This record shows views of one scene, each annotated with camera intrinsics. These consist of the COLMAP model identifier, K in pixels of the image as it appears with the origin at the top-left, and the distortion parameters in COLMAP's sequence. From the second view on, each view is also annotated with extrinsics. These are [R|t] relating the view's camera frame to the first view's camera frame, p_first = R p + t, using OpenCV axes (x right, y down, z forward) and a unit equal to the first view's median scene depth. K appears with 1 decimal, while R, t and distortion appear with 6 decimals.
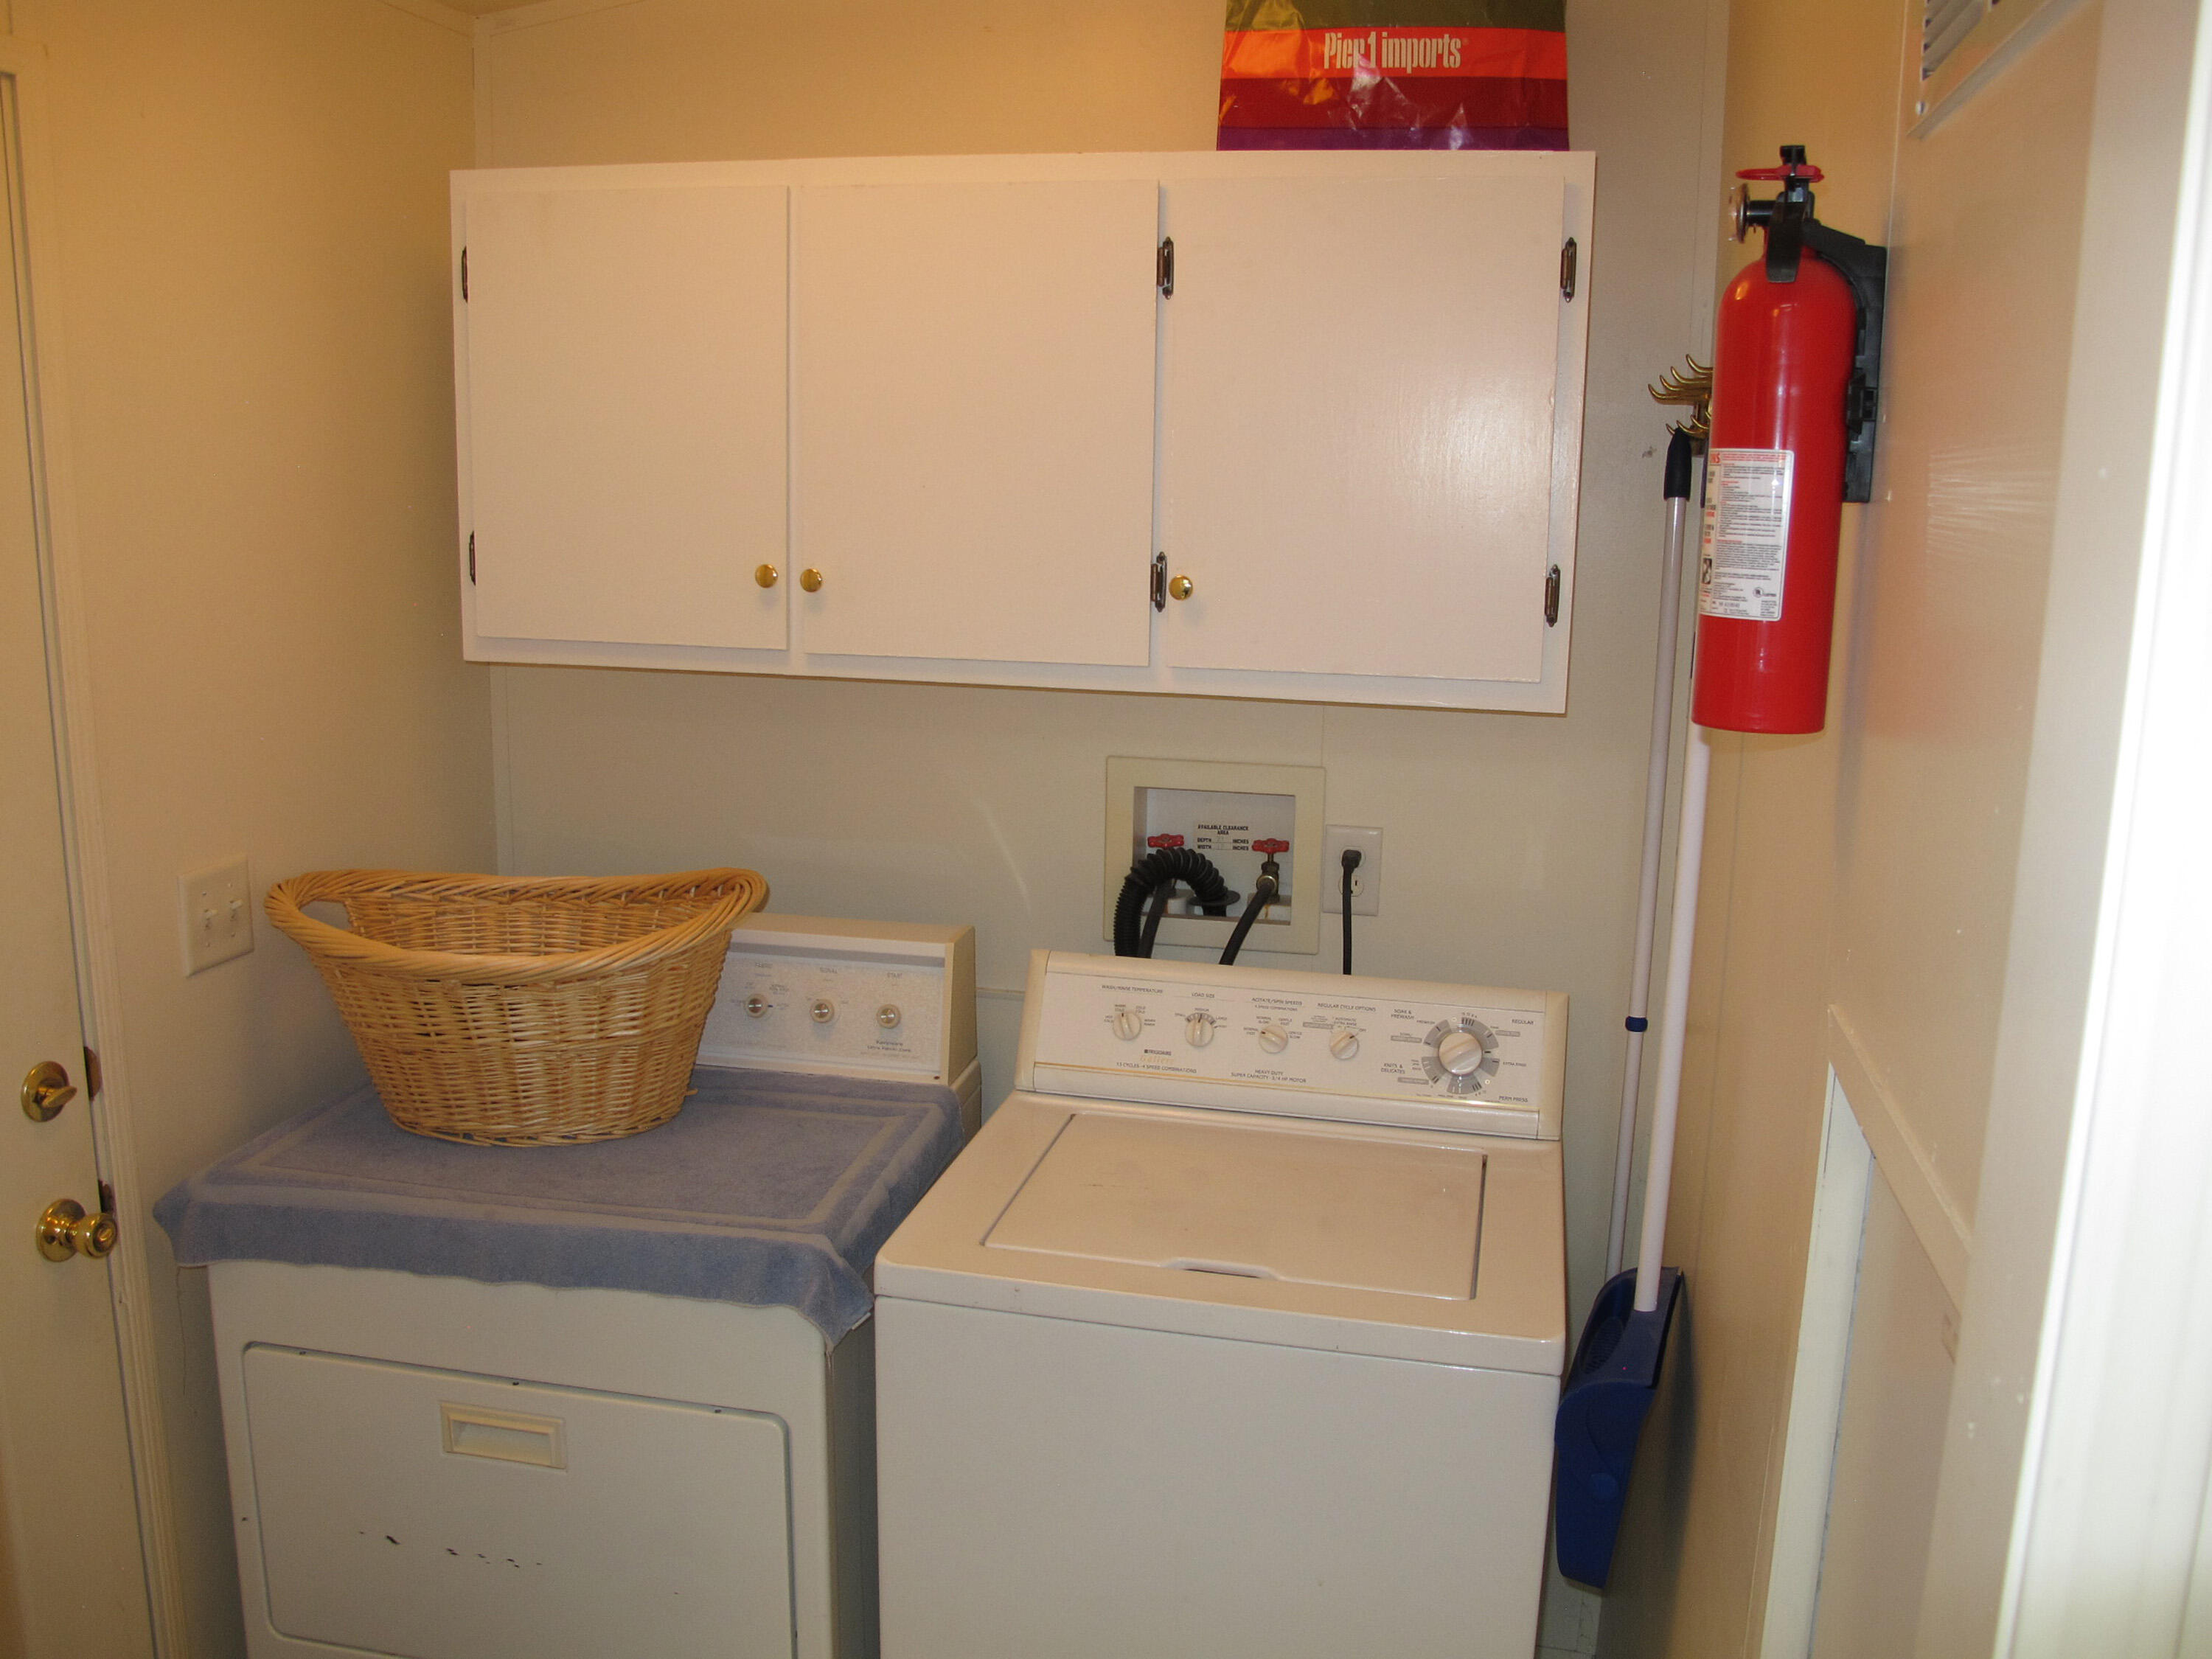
lens RADIAL K [[1848.5, 0, 1106.0], [0, 1848.5, 829.5], [0, 0, 1]] dist [-0.153415, 0.021179]
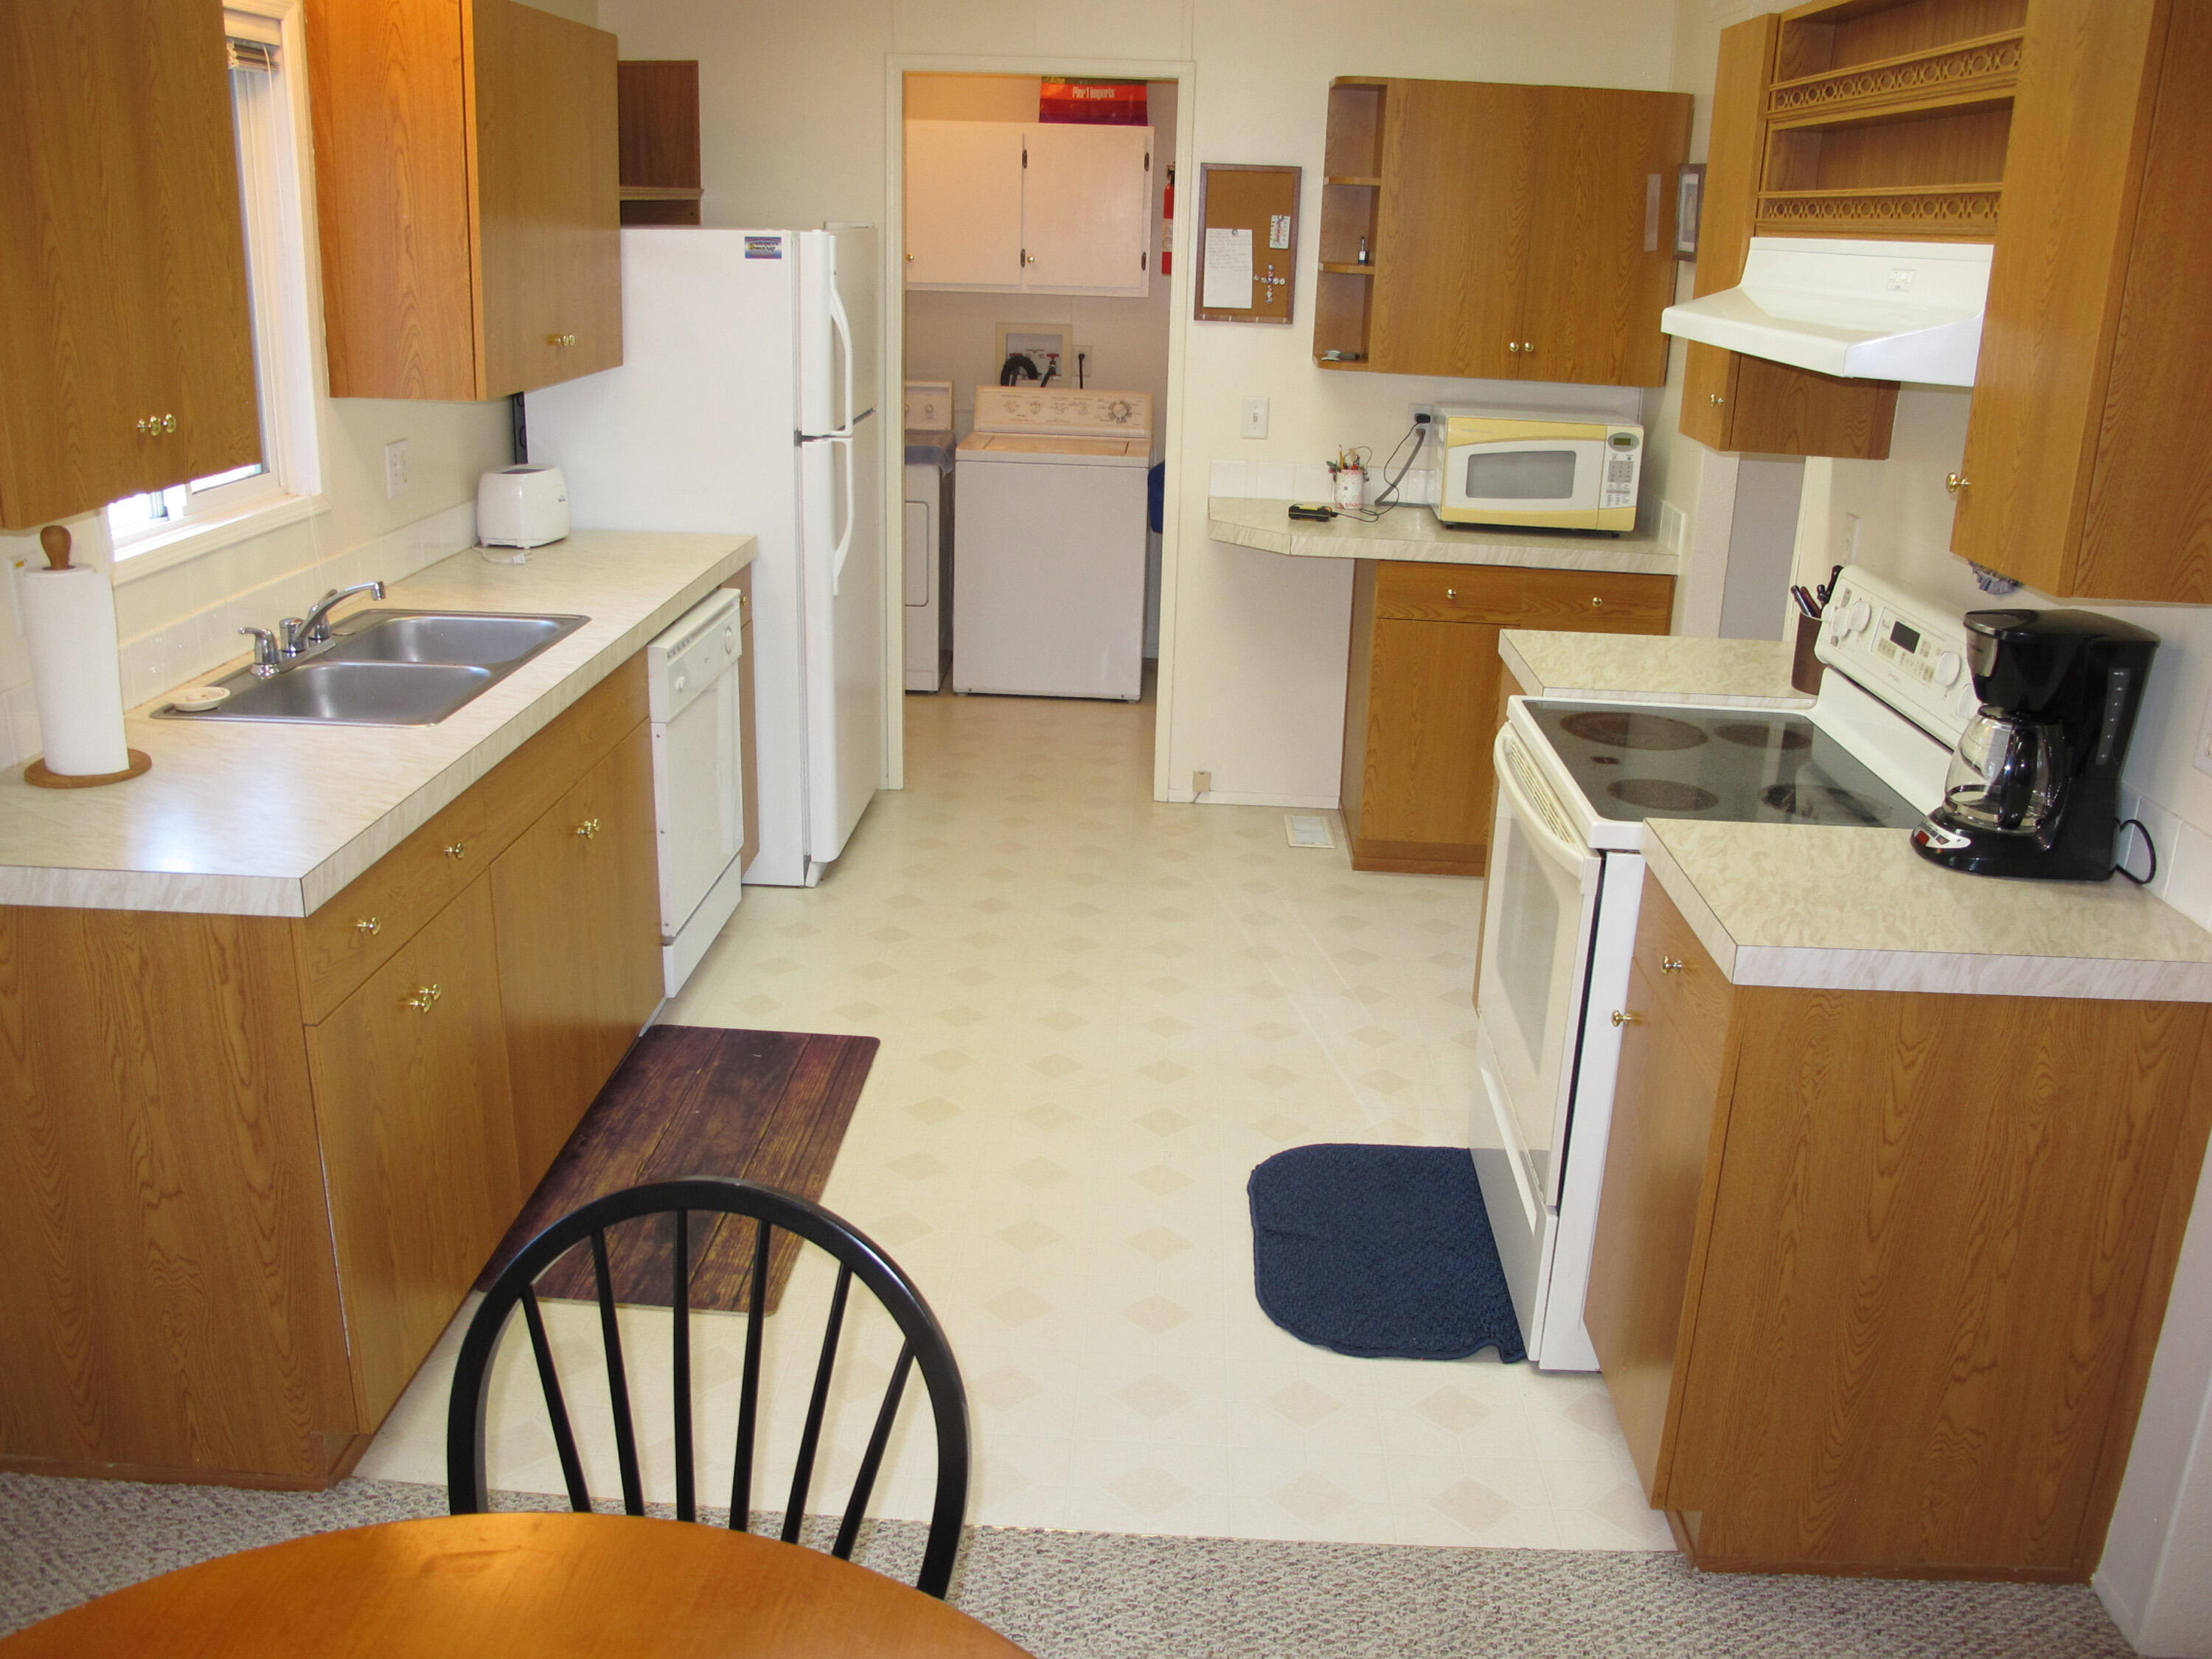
lens RADIAL K [[1848.5, 0, 1106.0], [0, 1848.5, 829.5], [0, 0, 1]] dist [-0.153415, 0.021179]
pose [[0.984336, -0.048701, 0.169443, -0.383187], [0.025178, 0.990070, 0.138300, 0.384248], [-0.174496, -0.131868, 0.975788, -2.083348]]
